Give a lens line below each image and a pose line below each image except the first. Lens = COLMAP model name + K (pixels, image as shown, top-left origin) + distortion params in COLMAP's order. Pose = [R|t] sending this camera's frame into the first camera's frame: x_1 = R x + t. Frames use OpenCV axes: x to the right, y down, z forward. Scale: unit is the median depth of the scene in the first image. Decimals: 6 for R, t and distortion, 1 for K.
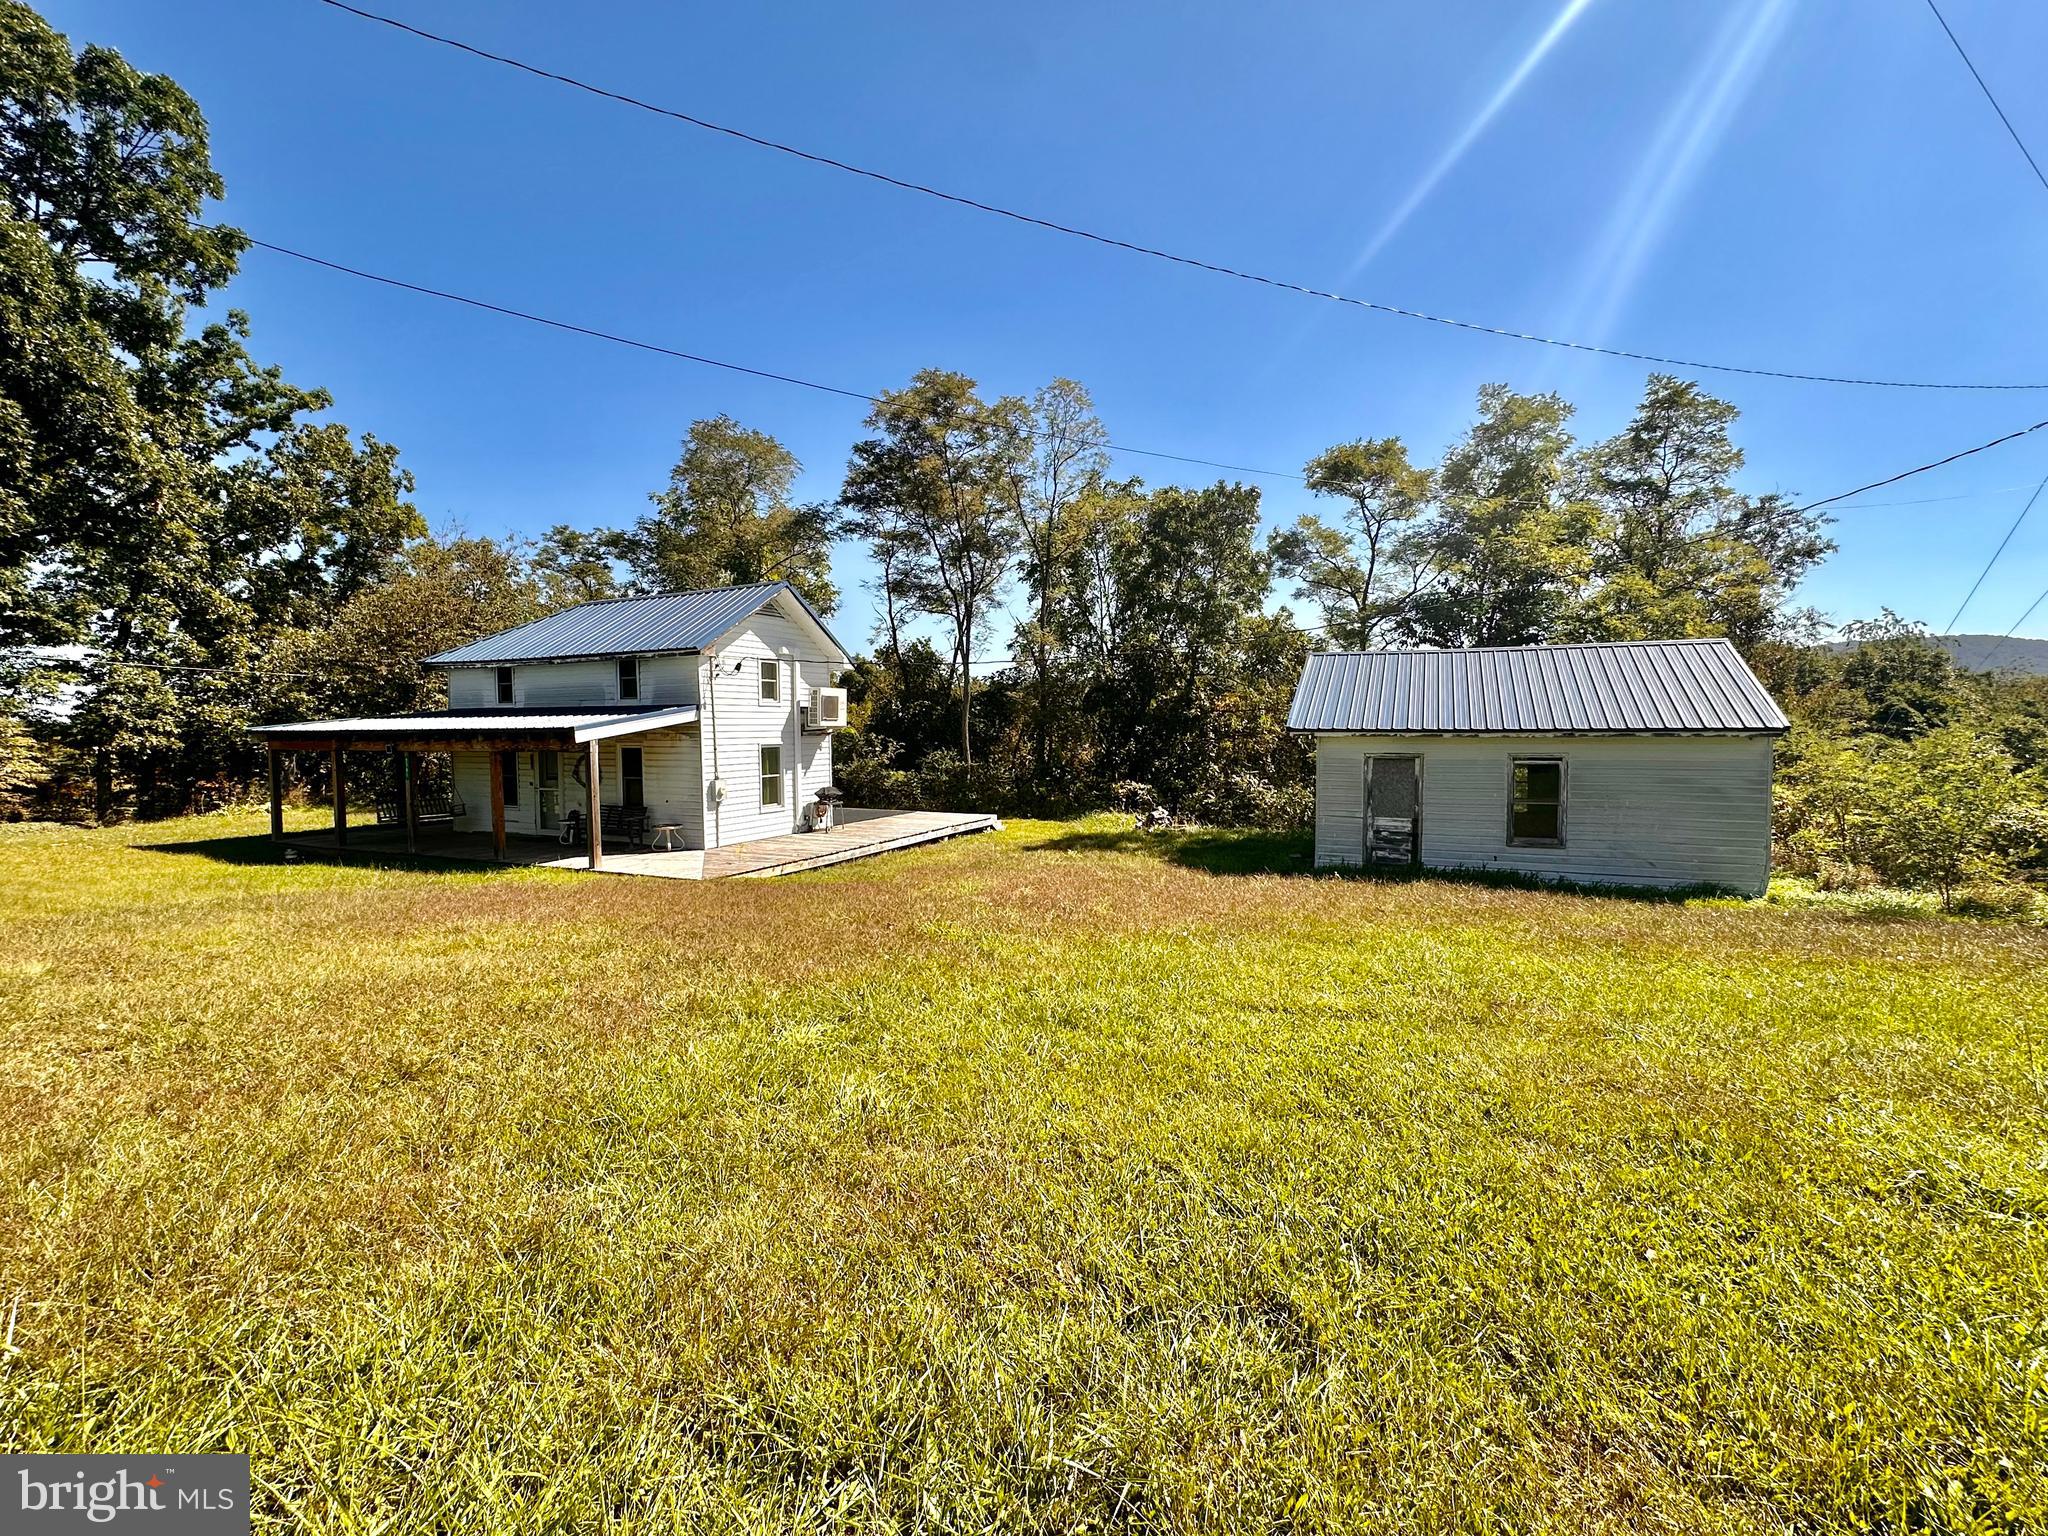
lens RADIAL K [[866.7, 0, 1018.1], [0, 866.7, 767.6], [0, 0, 1]] dist [-0.001197, -0.000048]
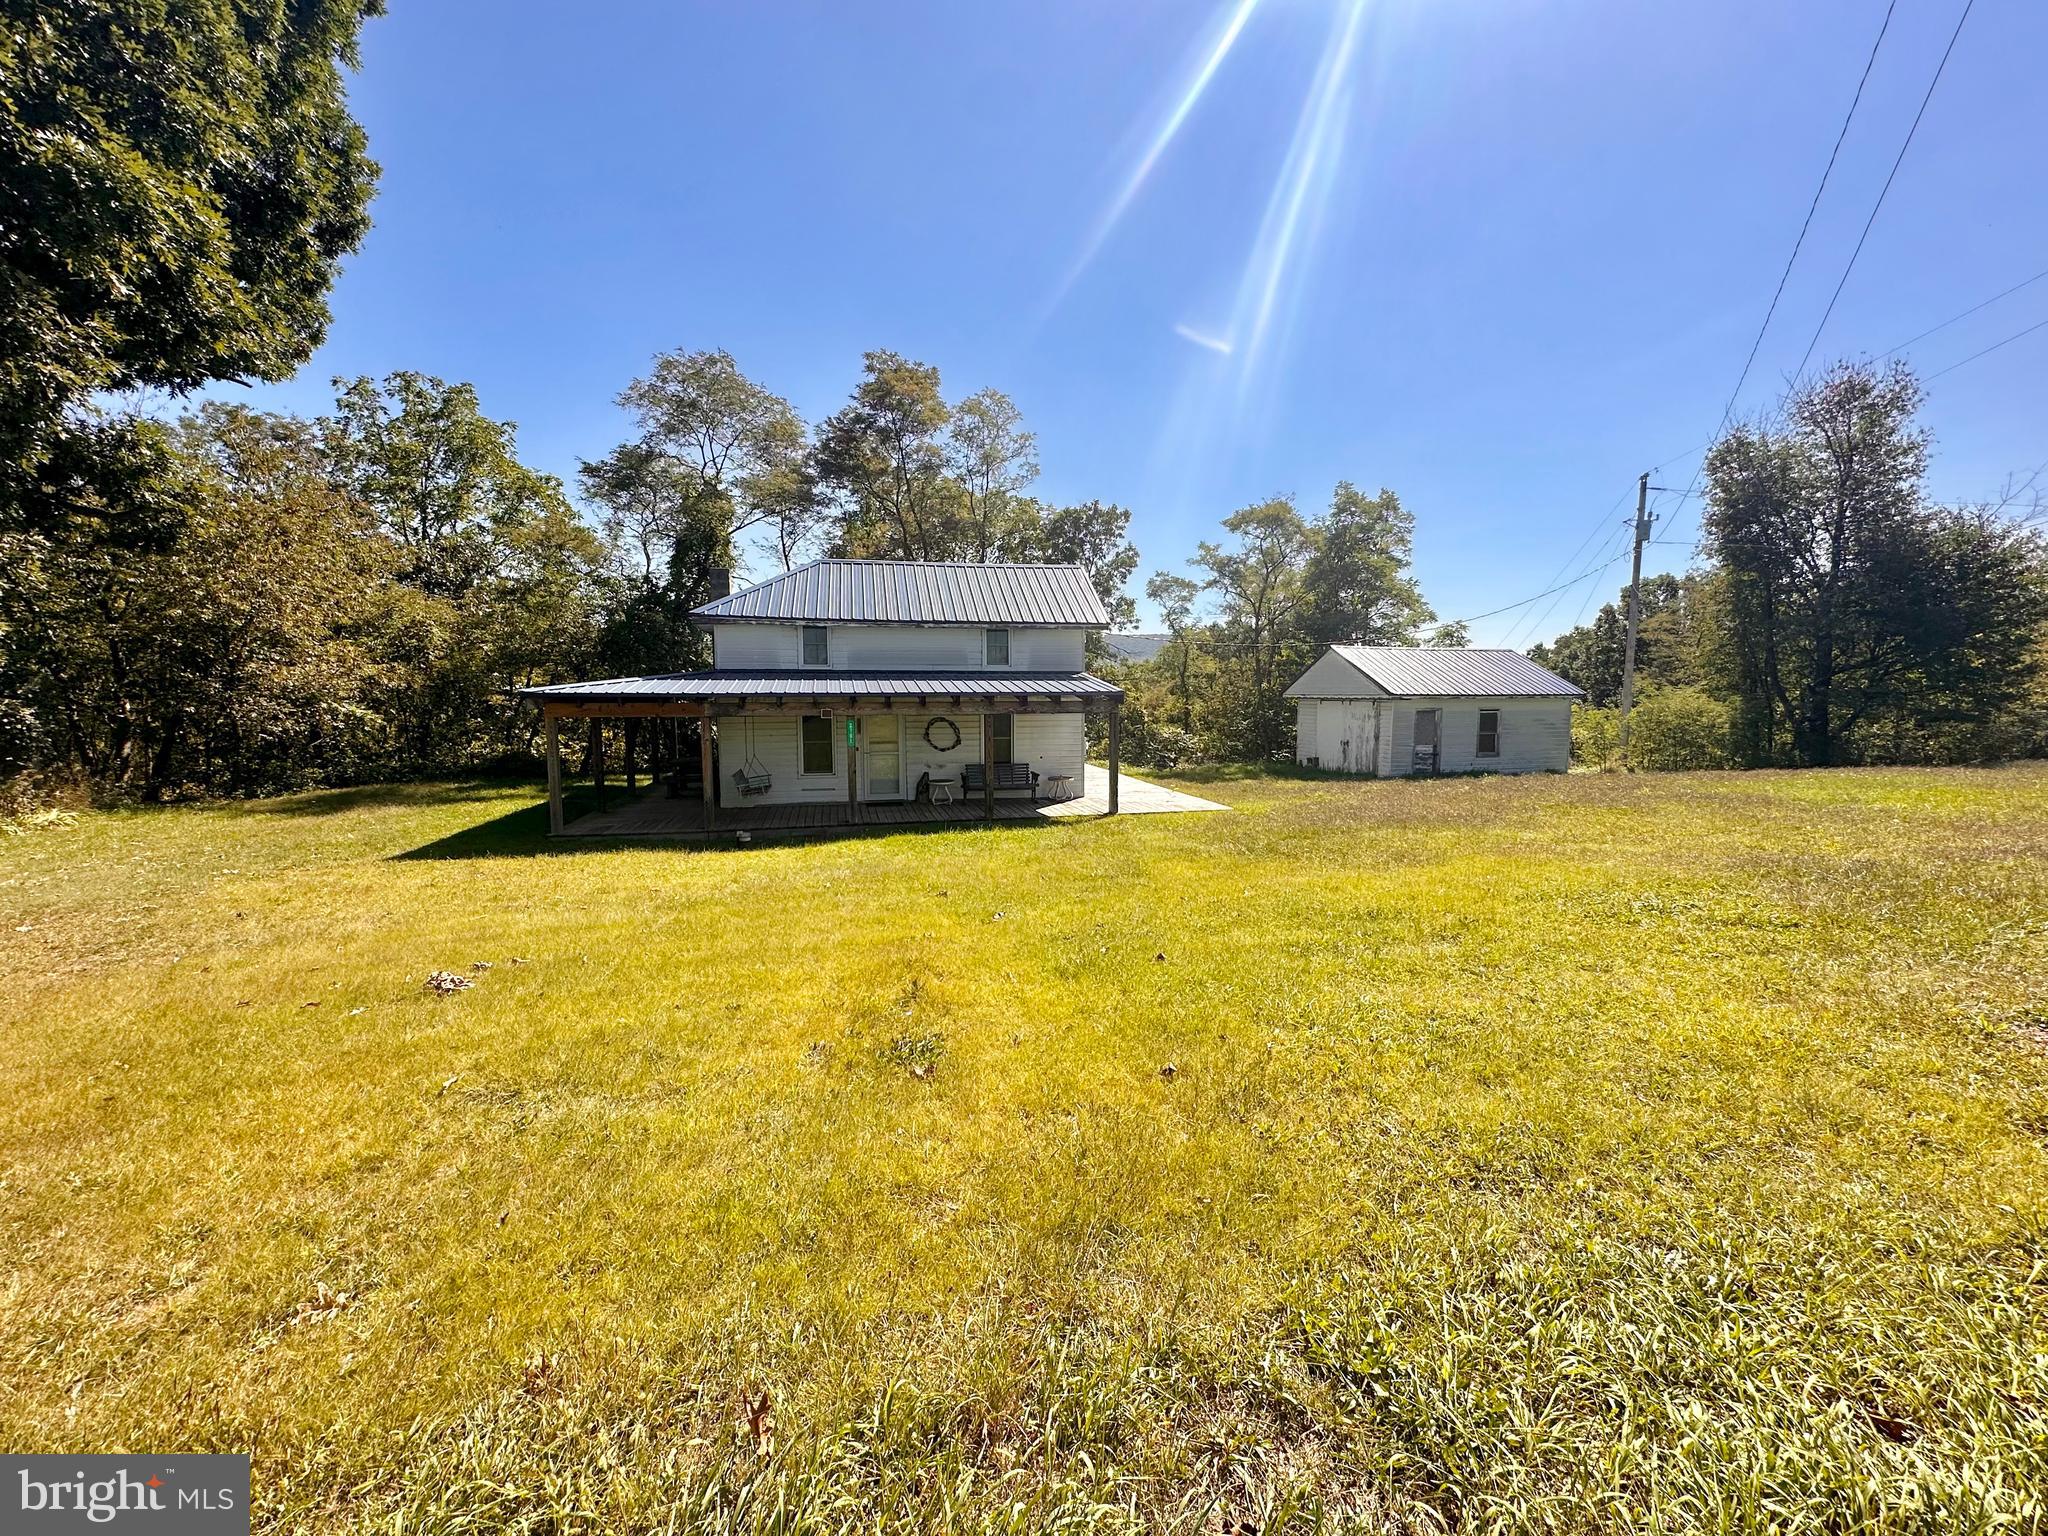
lens RADIAL K [[816.8, 0, 1017.8], [0, 816.8, 765.0], [0, 0, 1]] dist [-0.002221, 0.001594]
pose [[0.793444, -0.051994, 0.606419, -0.918824], [0.024359, 0.998259, 0.053719, -0.007552], [-0.608156, -0.027851, 0.793329, 0.153228]]
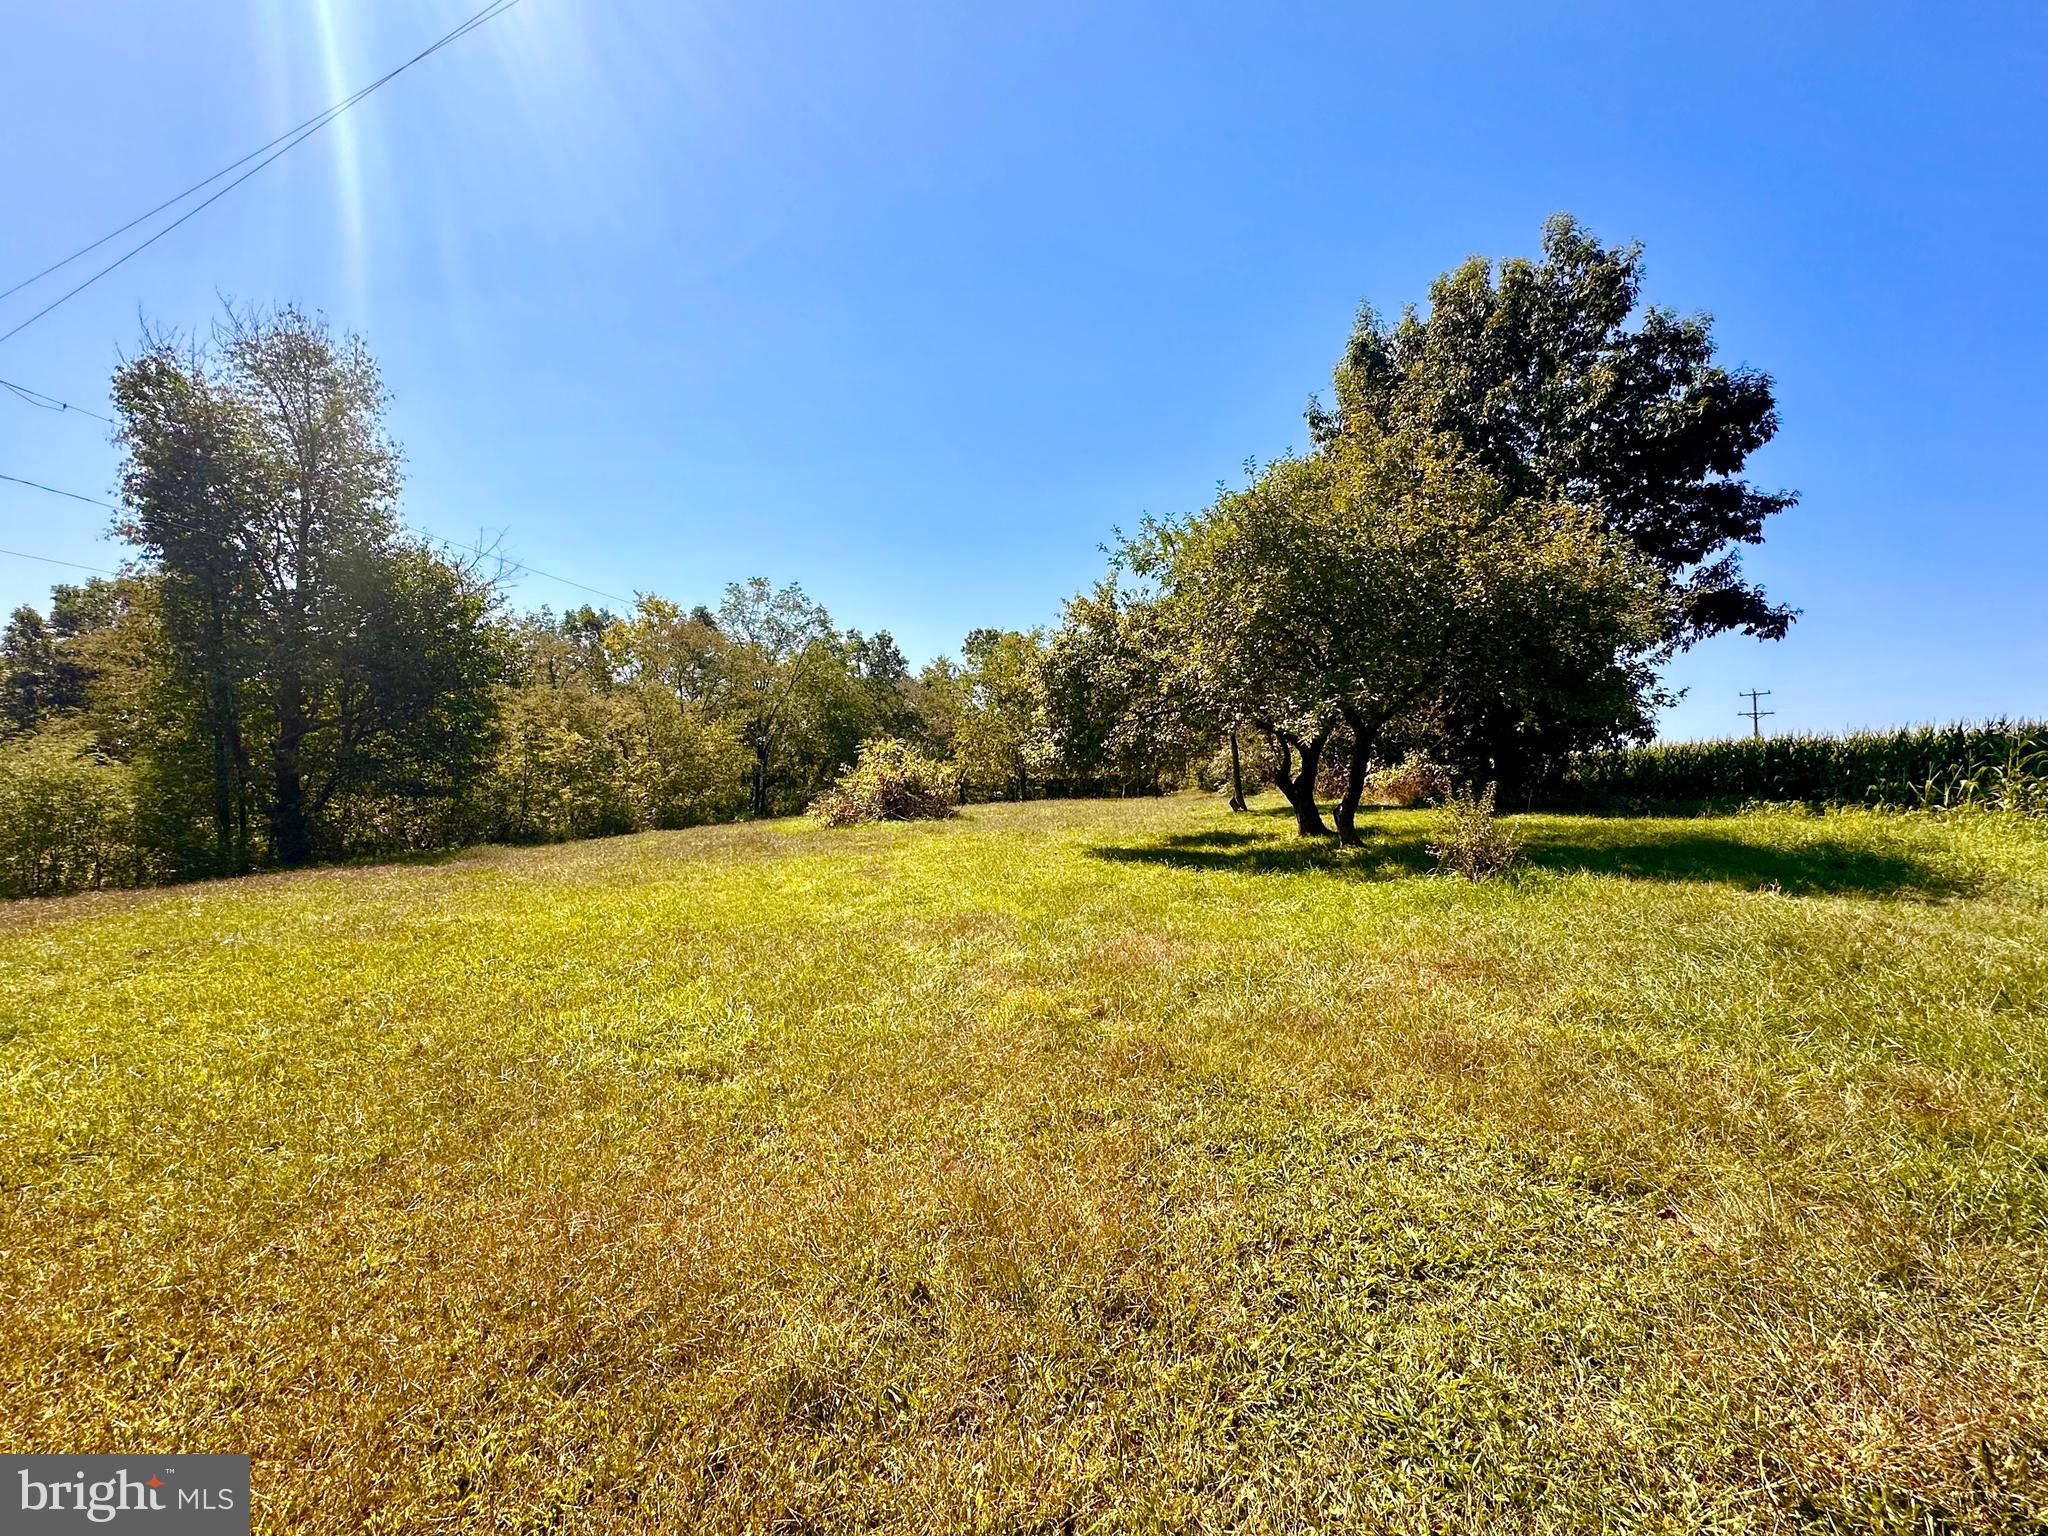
lens RADIAL K [[944.4, 0, 1028.3], [0, 944.4, 774.3], [0, 0, 1]] dist [-0.001525, 0.000415]
pose [[-0.429442, -0.004884, 0.903081, -0.362880], [0.007933, 0.999926, 0.009180, -0.004355], [-0.903060, 0.011107, -0.429371, 0.101574]]
